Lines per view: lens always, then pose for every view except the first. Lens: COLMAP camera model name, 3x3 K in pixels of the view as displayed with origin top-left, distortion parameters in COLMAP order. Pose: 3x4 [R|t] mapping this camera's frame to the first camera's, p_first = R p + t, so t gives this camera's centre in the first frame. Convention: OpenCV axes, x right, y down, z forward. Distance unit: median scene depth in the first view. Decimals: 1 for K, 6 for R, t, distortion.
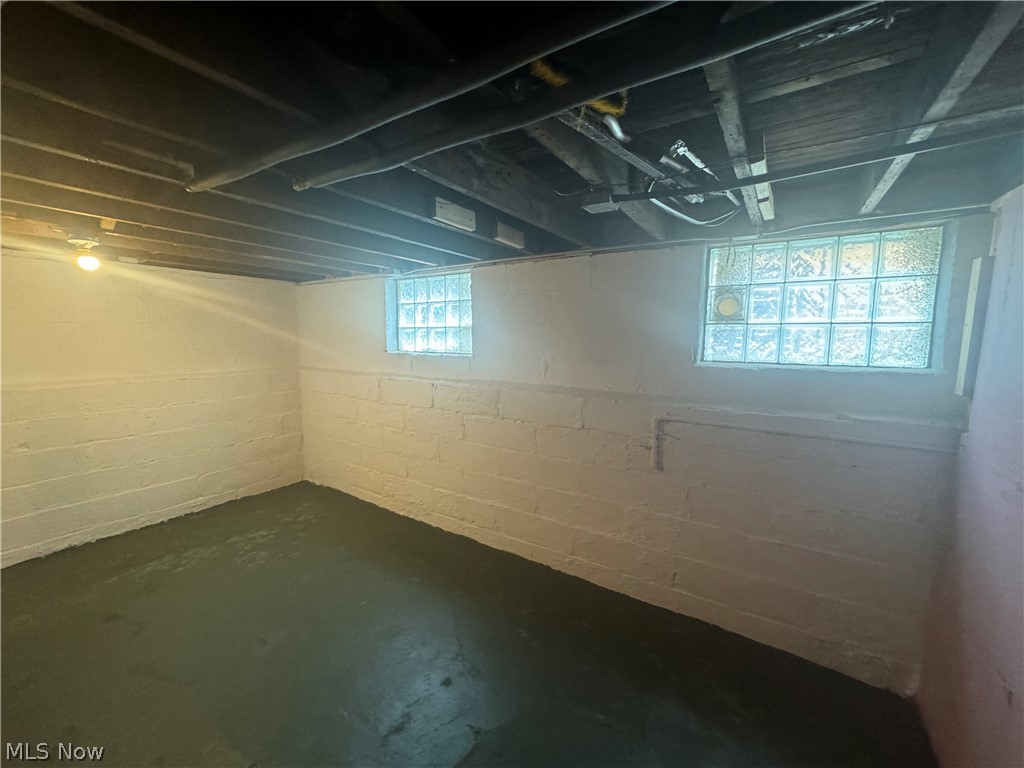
lens RADIAL K [[409.0, 0, 511.7], [0, 409.0, 382.3], [0, 0, 1]] dist [-0.001412, 0.000574]
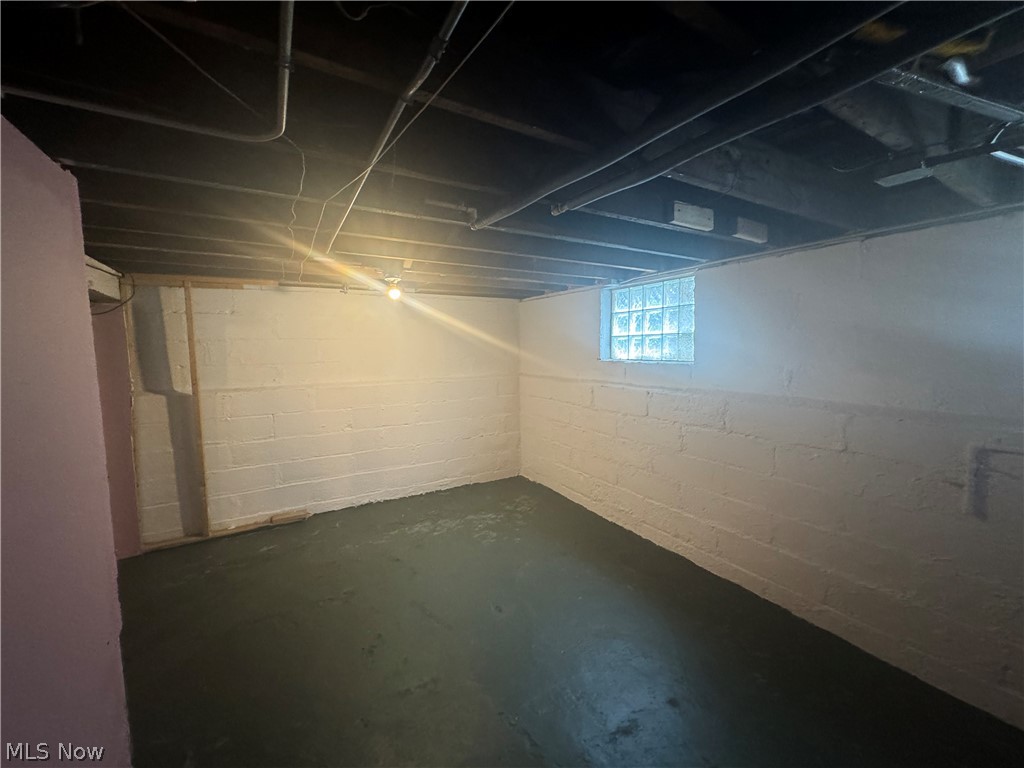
lens RADIAL K [[409.0, 0, 512.5], [0, 409.0, 383.1], [0, 0, 1]] dist [-0.001412, 0.000574]
pose [[0.897352, 0.021743, -0.440780, -0.060102], [-0.031736, 0.999379, -0.015312, 0.008960], [0.440173, 0.027729, 0.897485, -0.029649]]
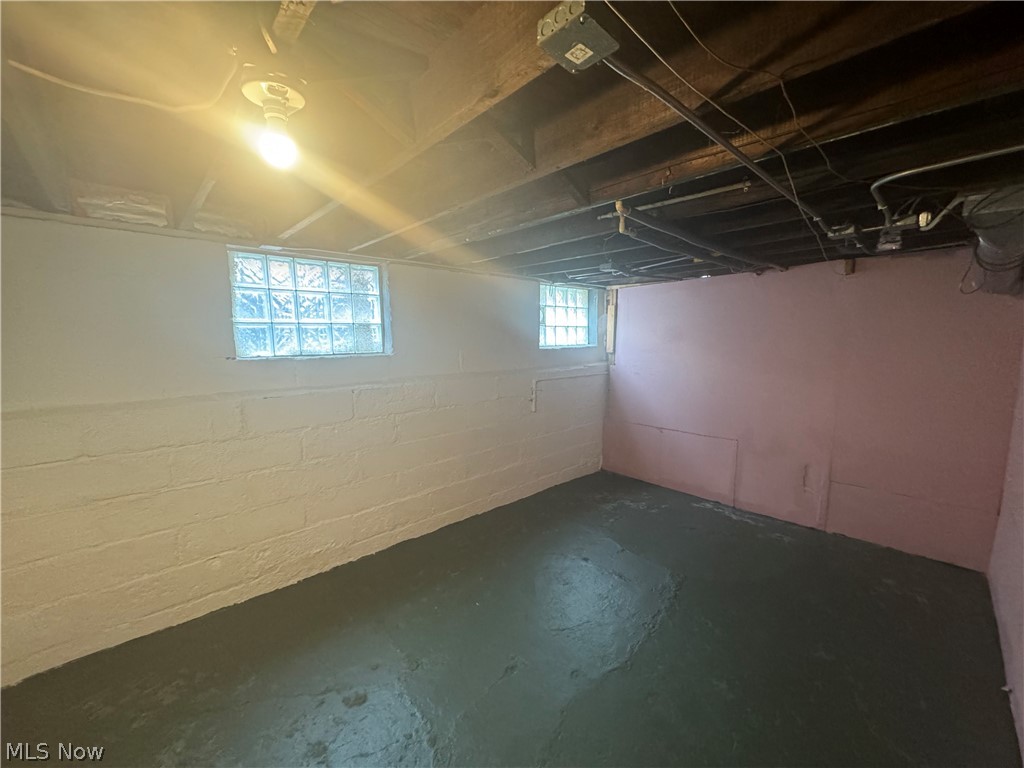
lens RADIAL K [[409.0, 0, 504.3], [0, 409.0, 387.9], [0, 0, 1]] dist [-0.001412, 0.000574]
pose [[0.253587, -0.125498, 0.959137, -1.065919], [0.121388, 0.987838, 0.097160, -0.052964], [-0.959666, 0.091789, 0.265737, 0.547610]]
